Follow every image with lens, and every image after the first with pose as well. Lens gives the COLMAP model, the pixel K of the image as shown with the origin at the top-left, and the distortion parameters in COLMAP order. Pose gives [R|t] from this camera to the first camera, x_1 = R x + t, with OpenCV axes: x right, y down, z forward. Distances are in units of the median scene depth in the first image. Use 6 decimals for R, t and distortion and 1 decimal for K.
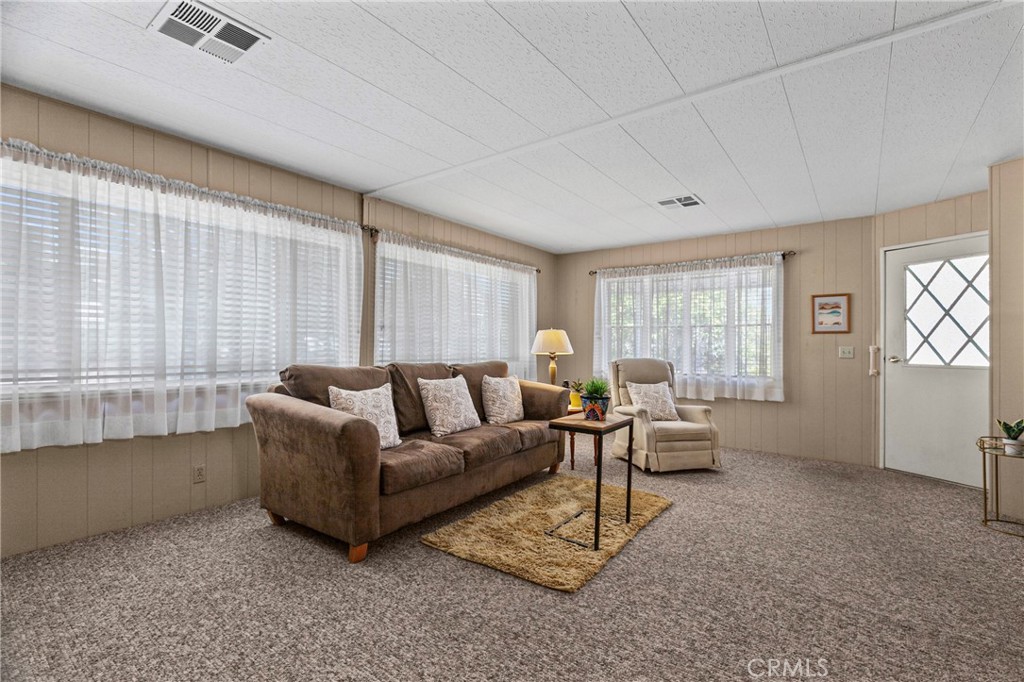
lens RADIAL K [[460.5, 0, 507.7], [0, 460.5, 345.2], [0, 0, 1]] dist [0.000503, 0.000044]
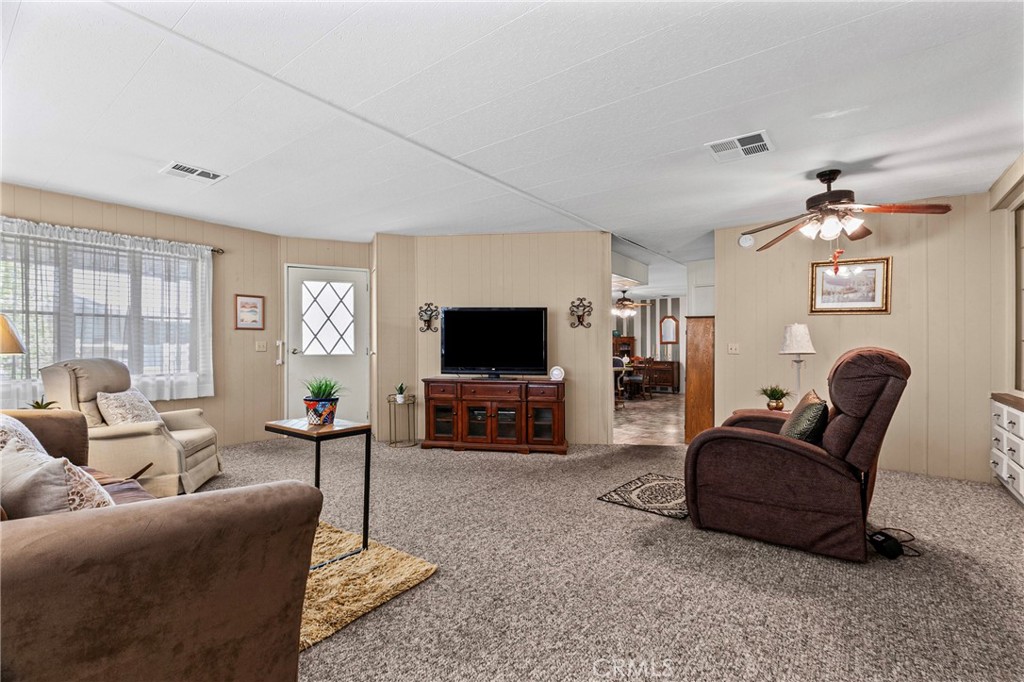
lens RADIAL K [[457.4, 0, 505.9], [0, 457.4, 332.4], [0, 0, 1]] dist [0.010095, -0.000226]
pose [[0.019093, 0.017989, 0.999656, -0.428930], [-0.006671, 0.999818, -0.017865, -0.003215], [-0.999795, -0.006328, 0.019209, 0.367329]]
